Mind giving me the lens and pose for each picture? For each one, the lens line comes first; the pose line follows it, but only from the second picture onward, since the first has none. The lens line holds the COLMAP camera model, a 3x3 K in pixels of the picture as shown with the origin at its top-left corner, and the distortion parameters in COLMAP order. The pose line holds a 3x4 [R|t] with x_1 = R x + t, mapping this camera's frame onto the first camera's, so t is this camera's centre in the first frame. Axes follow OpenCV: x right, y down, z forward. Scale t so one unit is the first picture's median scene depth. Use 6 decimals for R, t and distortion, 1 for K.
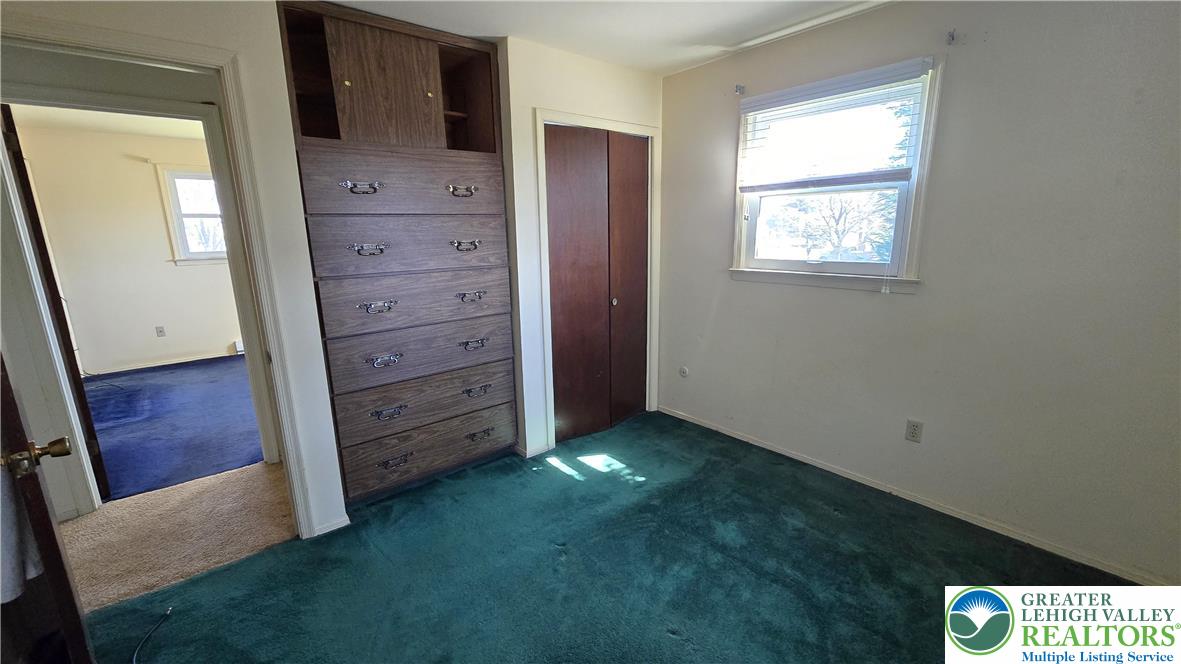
lens RADIAL K [[485.3, 0, 591.9], [0, 485.3, 329.5], [0, 0, 1]] dist [0.000482, 0.000649]
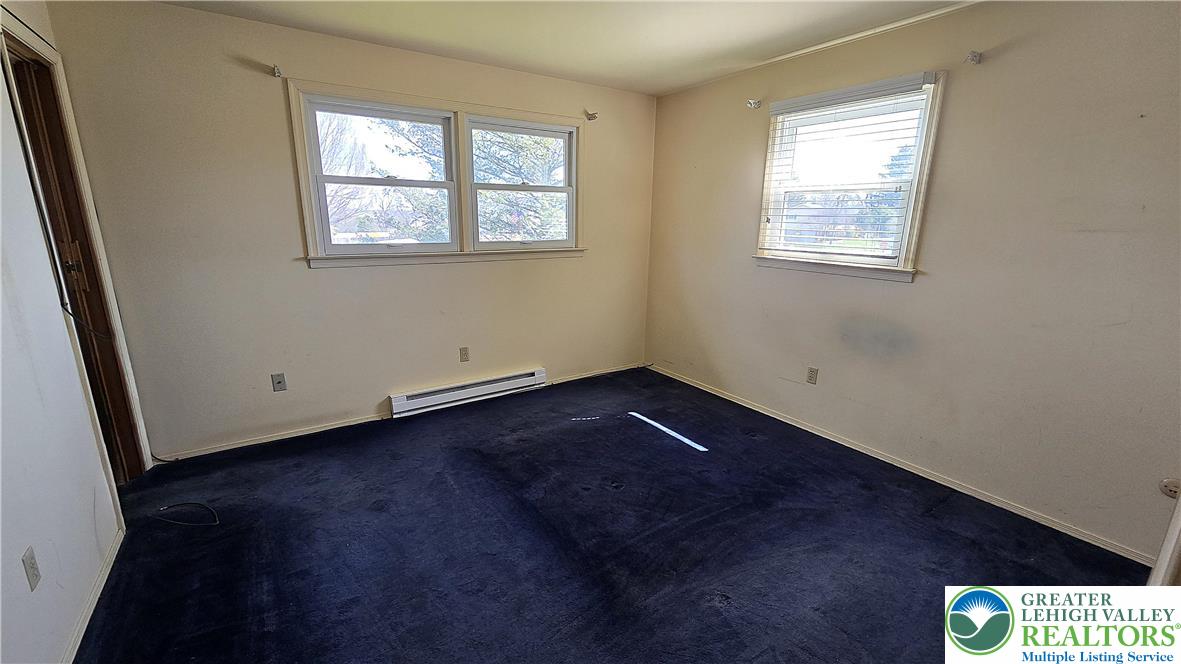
lens RADIAL K [[485.3, 0, 589.1], [0, 485.3, 336.5], [0, 0, 1]] dist [0.000482, 0.000649]
pose [[0.992522, 0.052139, -0.110370, -0.467683], [-0.050966, 0.998610, 0.013426, -0.075957], [0.110917, -0.007700, 0.993800, 0.475197]]
